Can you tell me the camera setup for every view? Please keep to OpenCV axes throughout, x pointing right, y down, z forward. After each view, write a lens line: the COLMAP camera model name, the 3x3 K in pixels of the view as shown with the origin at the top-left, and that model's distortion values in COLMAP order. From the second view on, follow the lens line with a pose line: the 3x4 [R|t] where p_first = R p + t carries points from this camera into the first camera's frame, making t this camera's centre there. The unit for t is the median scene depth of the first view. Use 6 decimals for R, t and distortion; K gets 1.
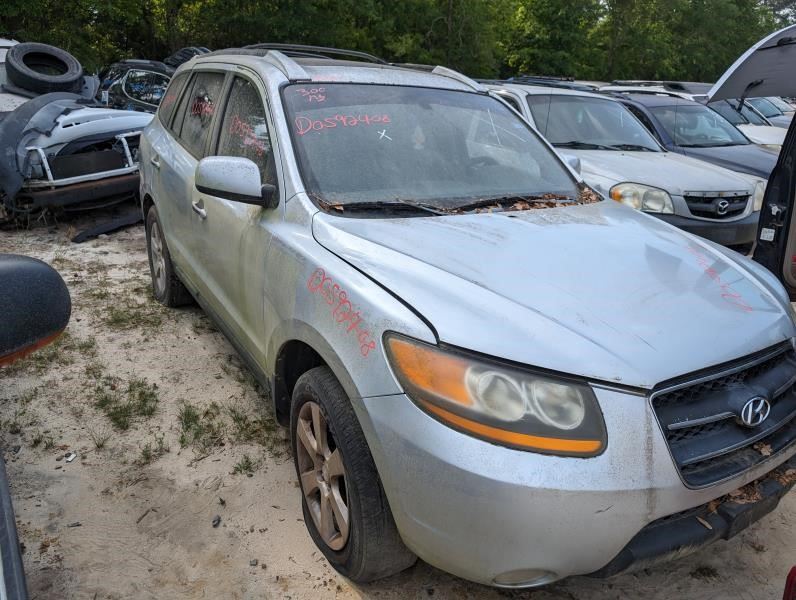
lens RADIAL K [[560.6, 0, 408.0], [0, 560.6, 327.8], [0, 0, 1]] dist [0.010272, 0.000206]
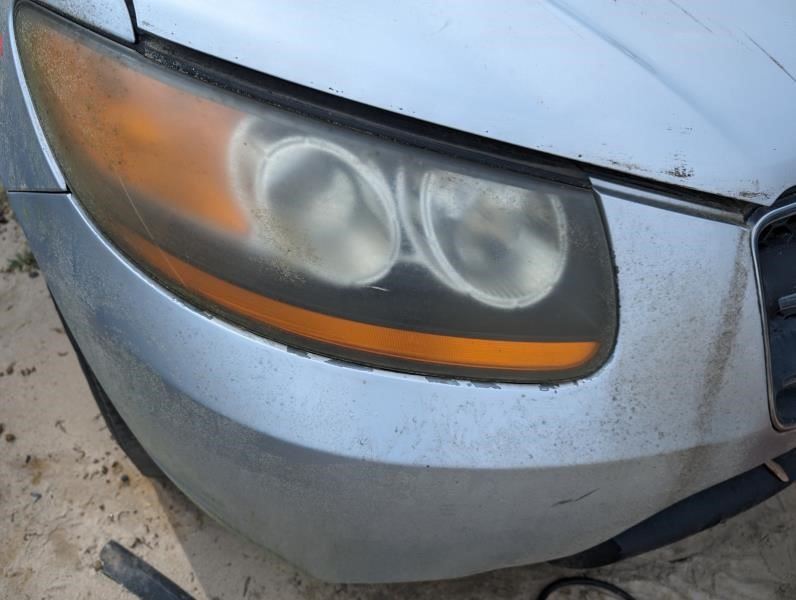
lens RADIAL K [[557.9, 0, 388.1], [0, 557.9, 287.1], [0, 0, 1]] dist [-0.002387, 0.000009]
pose [[0.999509, 0.030174, 0.008459, 0.151753], [-0.031129, 0.924910, 0.378910, 0.026041], [0.003610, -0.378987, 0.925395, 0.505803]]
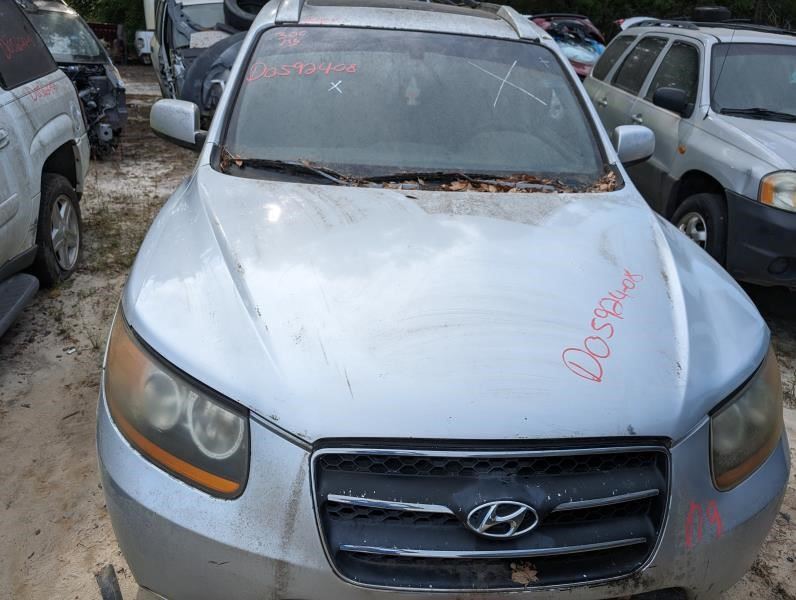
lens RADIAL K [[560.6, 0, 408.0], [0, 560.6, 327.8], [0, 0, 1]] dist [0.010272, 0.000206]
pose [[0.892769, 0.224829, -0.390405, 0.622912], [-0.191045, 0.973733, 0.123881, -0.126963], [0.408002, -0.036012, 0.912271, 0.269922]]
